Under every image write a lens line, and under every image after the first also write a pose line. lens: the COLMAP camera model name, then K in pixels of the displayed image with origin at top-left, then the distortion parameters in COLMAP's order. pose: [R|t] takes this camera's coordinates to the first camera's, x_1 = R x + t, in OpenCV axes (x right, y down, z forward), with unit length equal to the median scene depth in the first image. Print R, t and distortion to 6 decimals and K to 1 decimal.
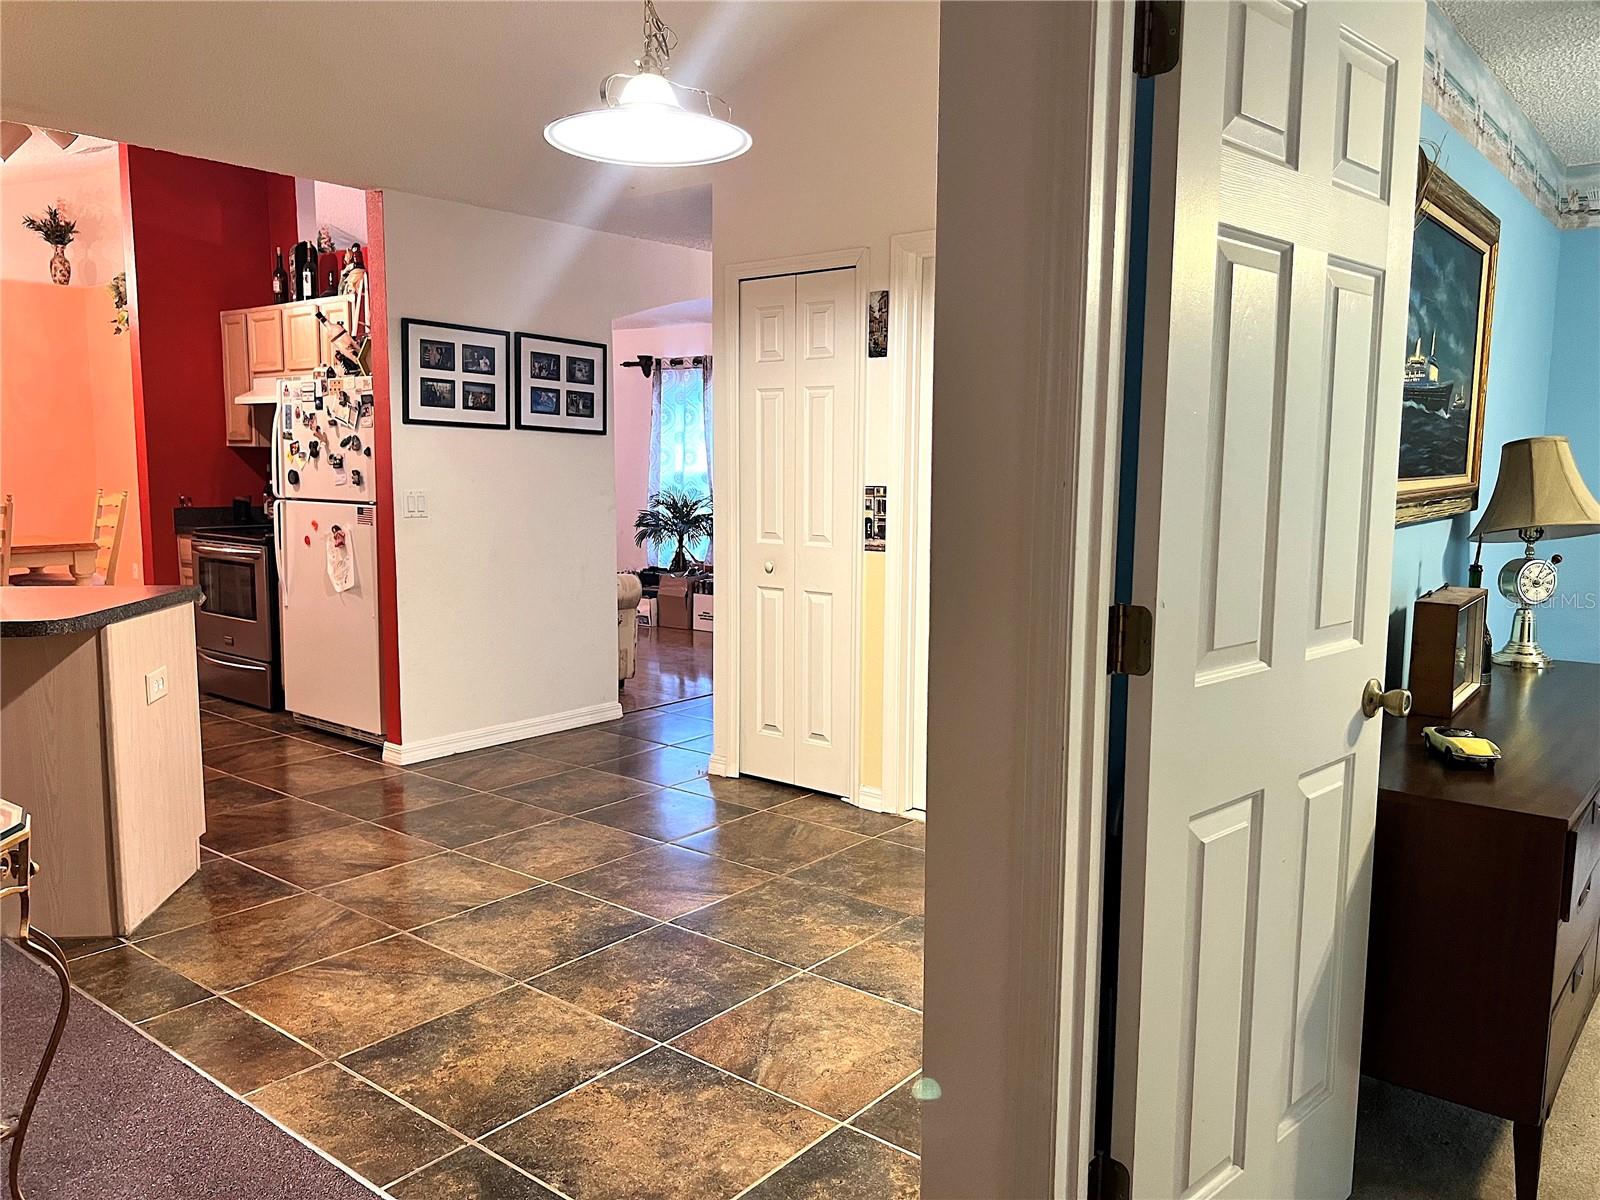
lens RADIAL K [[1192.3, 0, 797.4], [0, 1192.3, 603.6], [0, 0, 1]] dist [0.045476, -0.052830]
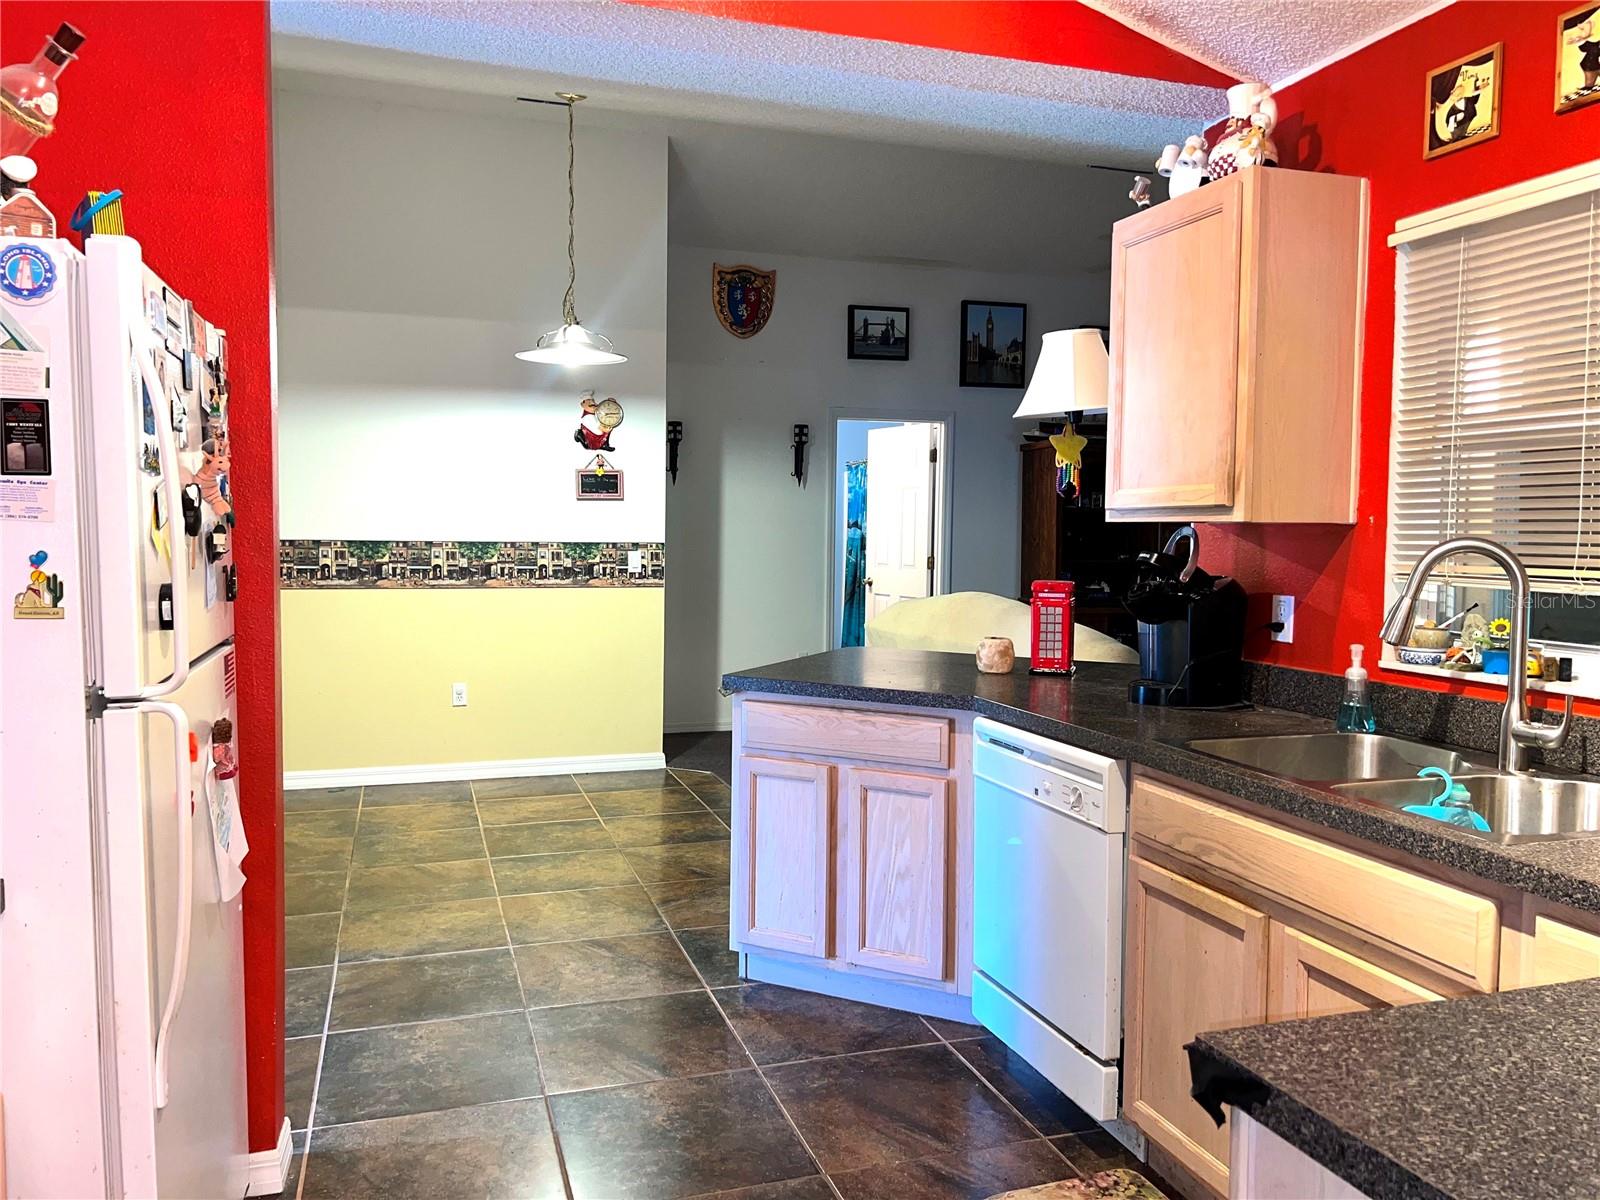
lens RADIAL K [[1192.3, 0, 812.9], [0, 1192.3, 601.5], [0, 0, 1]] dist [0.045476, -0.052830]
pose [[-0.843449, -0.054200, 0.534469, -0.701601], [0.045330, 0.984169, 0.171340, -0.149862], [-0.535294, 0.168744, -0.827639, 1.156466]]
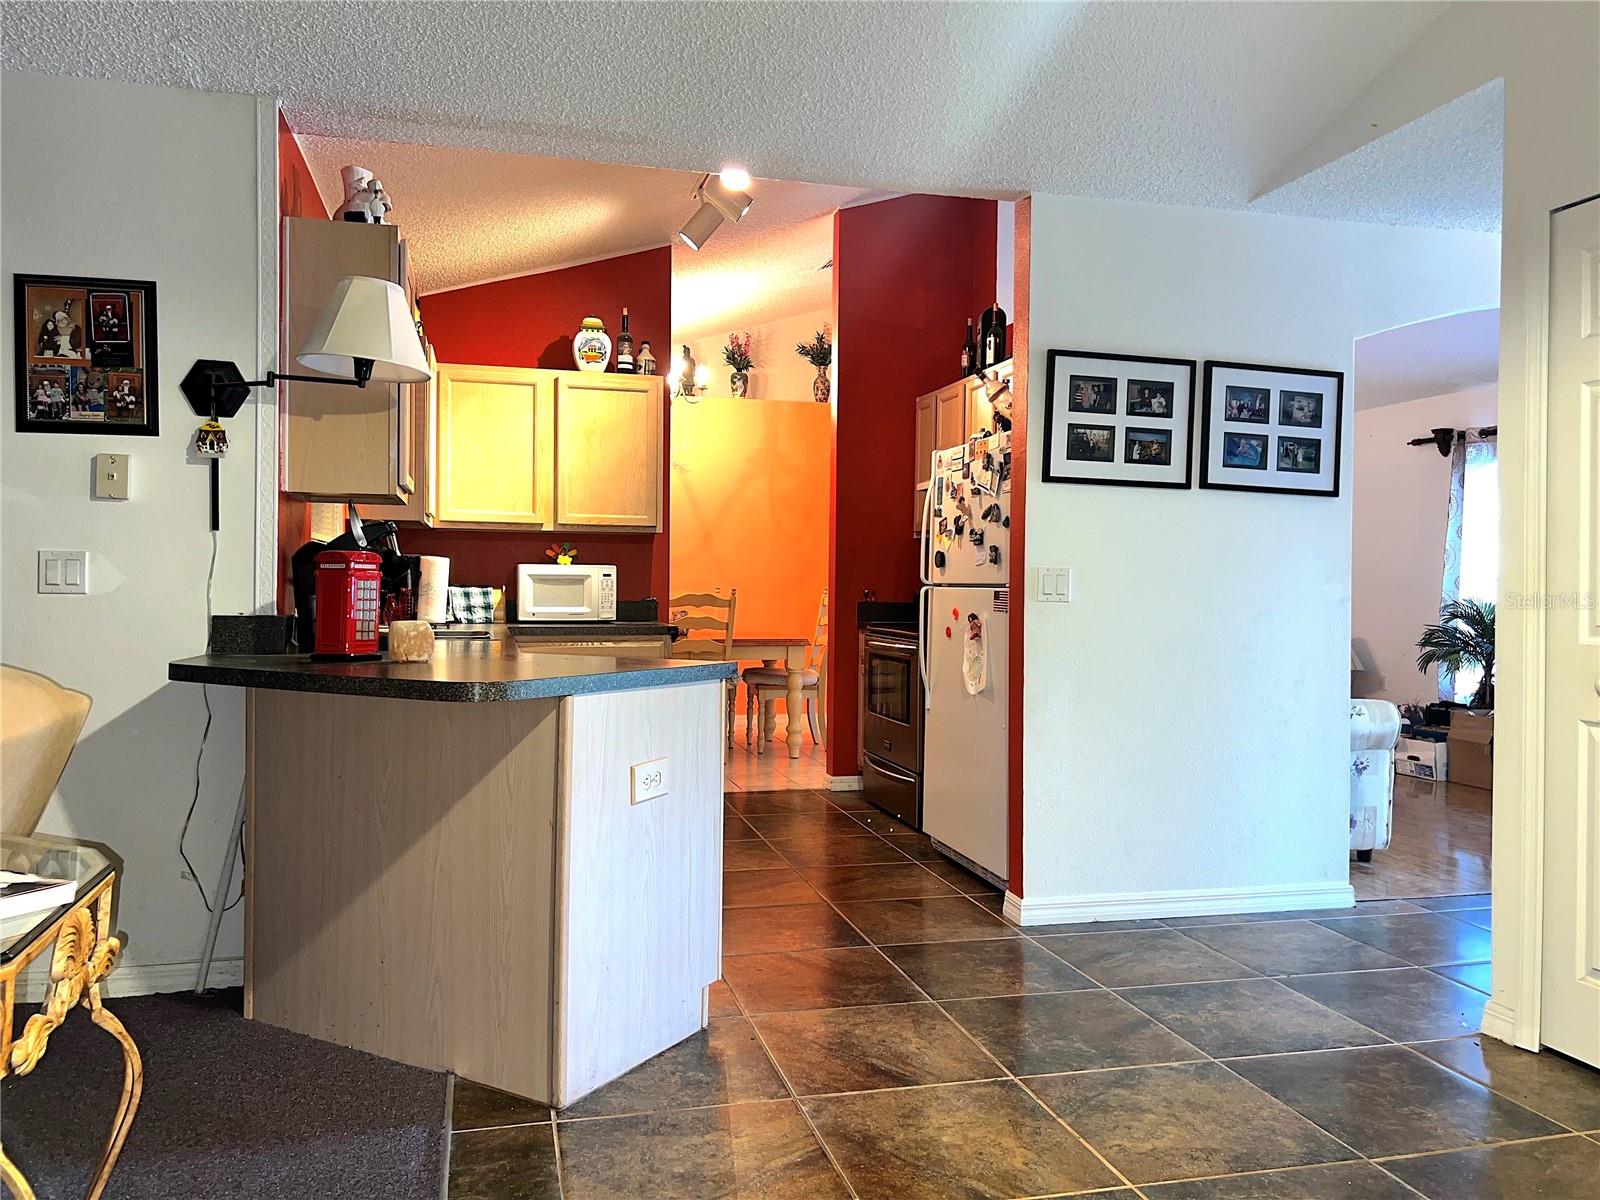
lens RADIAL K [[1192.3, 0, 793.1], [0, 1192.3, 589.5], [0, 0, 1]] dist [0.045476, -0.052830]
pose [[0.798663, 0.003042, -0.601771, 0.010551], [-0.076650, 0.992356, -0.096713, 0.006997], [0.596877, 0.123367, 0.792791, 0.261671]]
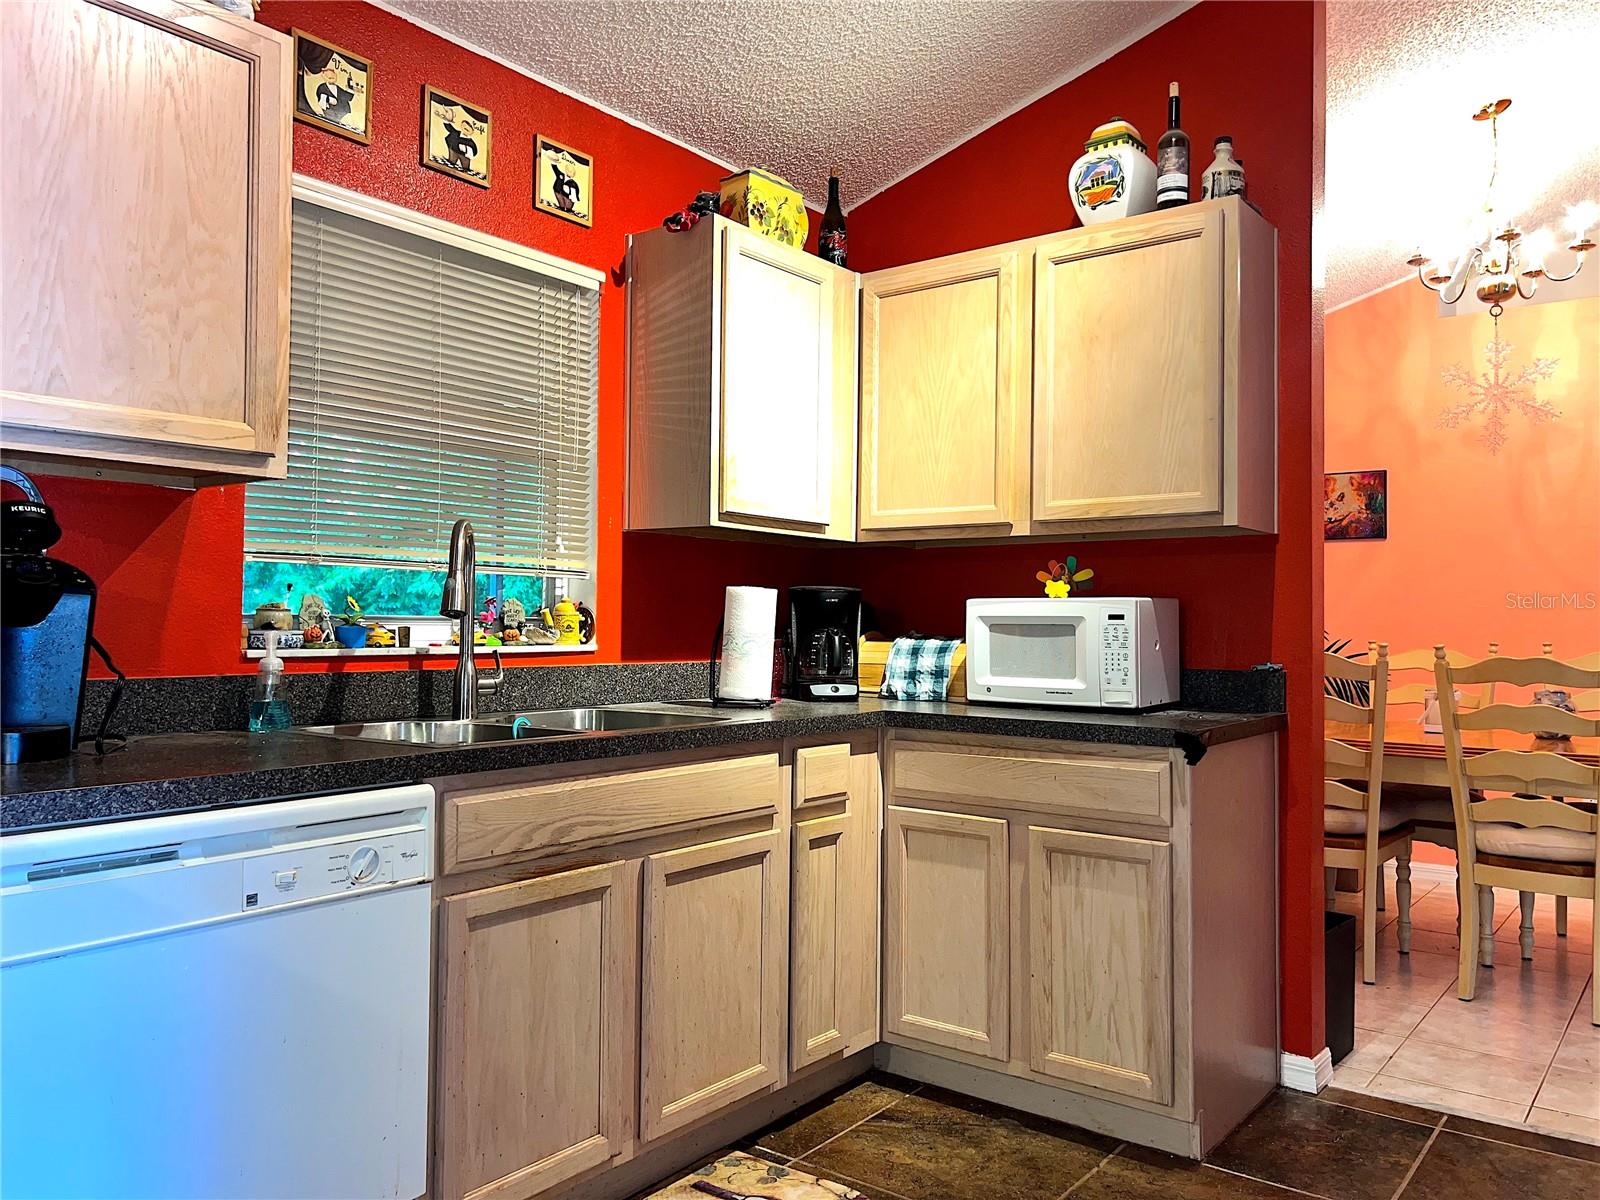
lens RADIAL K [[1192.3, 0, 815.4], [0, 1192.3, 593.6], [0, 0, 1]] dist [0.045476, -0.052830]
pose [[0.015436, -0.033309, -0.999326, -0.219636], [-0.131132, 0.990745, -0.035048, -0.066113], [0.991245, 0.131585, 0.010925, 0.835742]]
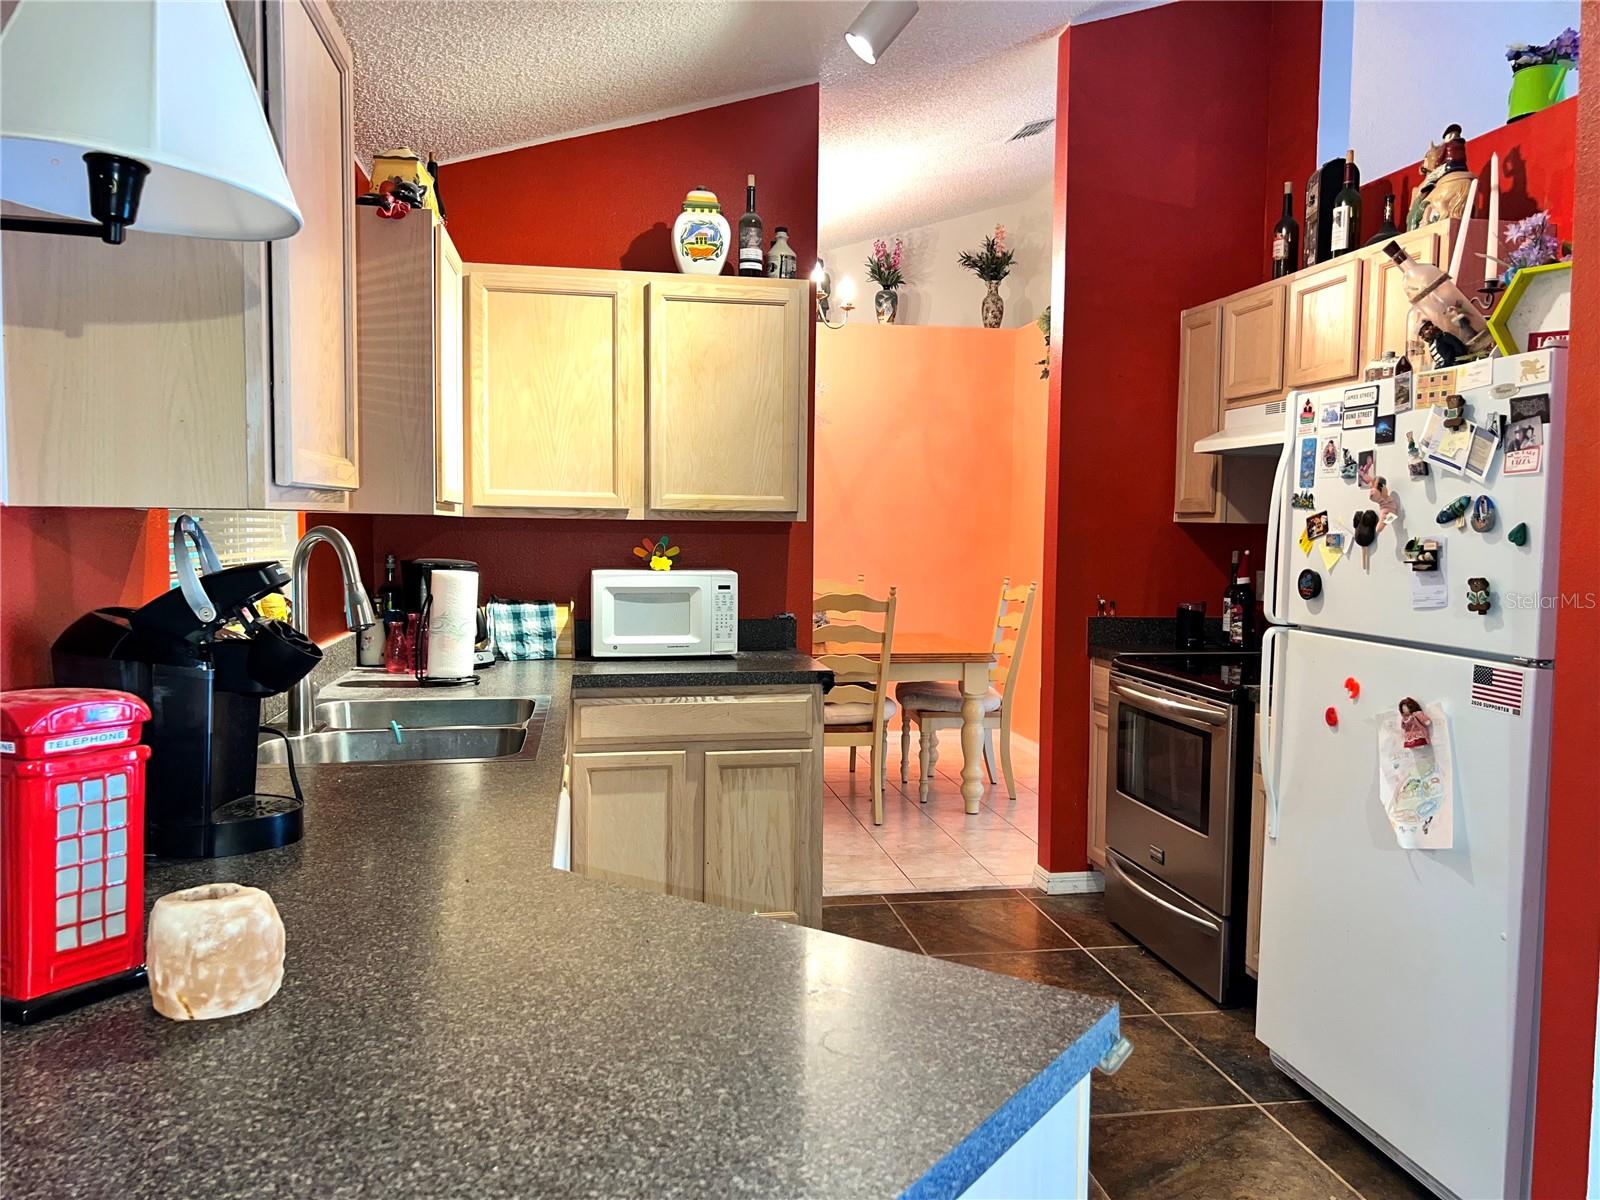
lens RADIAL K [[1192.3, 0, 803.0], [0, 1192.3, 595.9], [0, 0, 1]] dist [0.045476, -0.052830]
pose [[0.749523, 0.040056, -0.660765, -0.251398], [-0.085265, 0.995695, -0.036358, -0.065409], [0.656464, 0.083592, 0.749712, 0.498190]]
